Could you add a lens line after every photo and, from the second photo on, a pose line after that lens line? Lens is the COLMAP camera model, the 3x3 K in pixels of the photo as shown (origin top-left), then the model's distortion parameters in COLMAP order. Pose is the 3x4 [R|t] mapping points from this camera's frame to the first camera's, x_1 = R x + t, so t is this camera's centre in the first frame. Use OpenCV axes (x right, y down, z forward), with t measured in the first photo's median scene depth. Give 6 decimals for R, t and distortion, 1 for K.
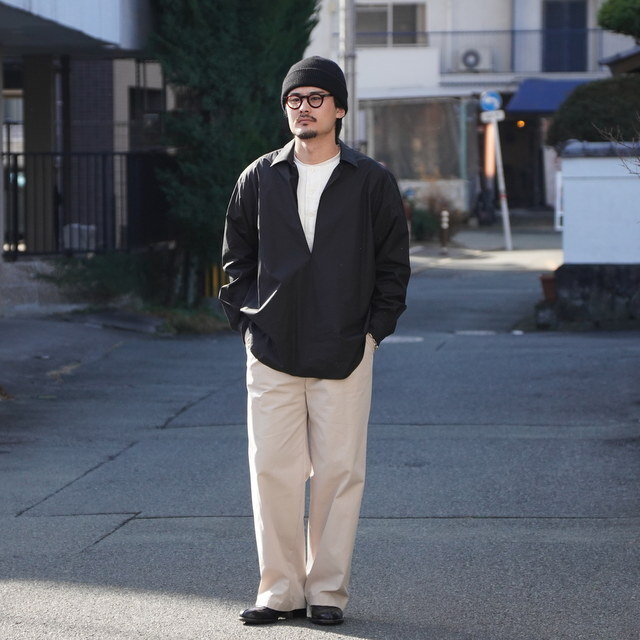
lens RADIAL K [[4422.9, 0, 317.0], [0, 4422.9, 316.9], [0, 0, 1]] dist [1.545157, 0.000000]
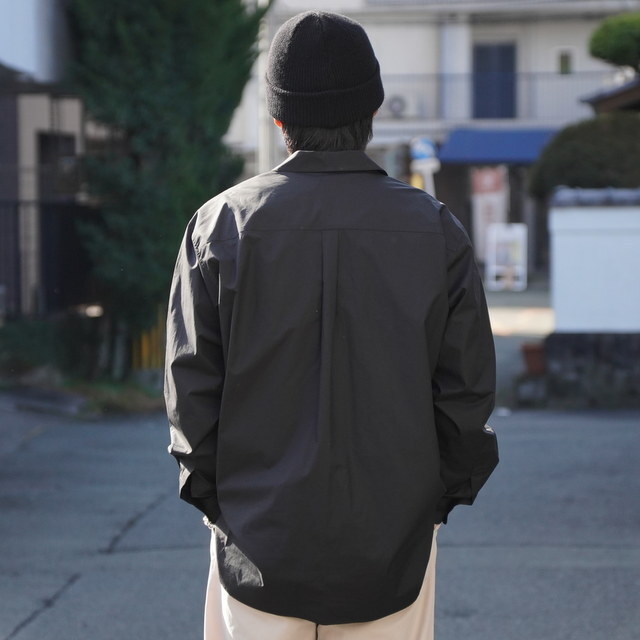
lens RADIAL K [[4422.9, 0, 322.2], [0, 4422.9, 324.8], [0, 0, 1]] dist [1.545157, 0.000000]
pose [[0.999660, -0.002472, 0.025973, -0.011477], [0.002745, 0.999941, -0.010490, -0.004263], [-0.025946, 0.010558, 0.999608, 0.142738]]
